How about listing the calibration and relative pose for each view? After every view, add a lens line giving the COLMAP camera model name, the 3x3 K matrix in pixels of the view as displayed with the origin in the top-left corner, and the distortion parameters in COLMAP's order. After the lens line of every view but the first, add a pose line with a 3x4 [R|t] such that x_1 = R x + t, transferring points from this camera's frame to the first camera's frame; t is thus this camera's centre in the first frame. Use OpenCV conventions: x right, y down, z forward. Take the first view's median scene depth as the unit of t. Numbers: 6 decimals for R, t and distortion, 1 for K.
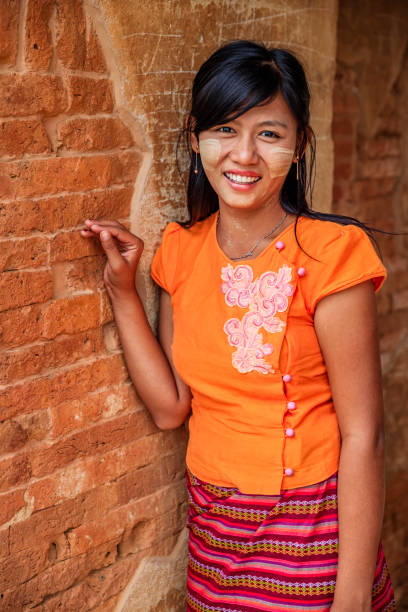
lens RADIAL K [[1047.2, 0, 203.5], [0, 1047.2, 299.6], [0, 0, 1]] dist [-0.009015, 0.015649]
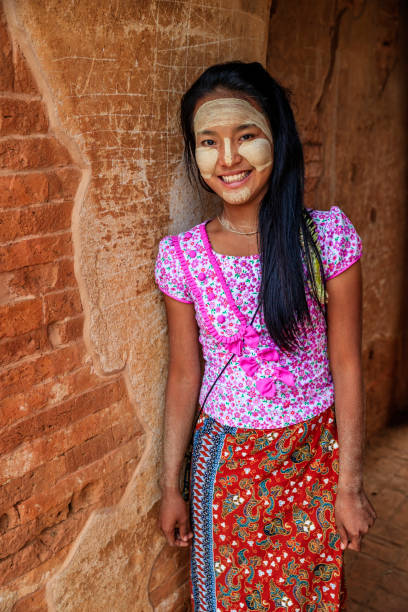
lens RADIAL K [[633.5, 0, 204.0], [0, 633.5, 306.0], [0, 0, 1]] dist [0.006759, 0.011387]
pose [[0.999983, 0.005147, -0.002870, 0.075714], [-0.004804, 0.994037, 0.108939, -0.071404], [0.003414, -0.108924, 0.994044, 0.323161]]
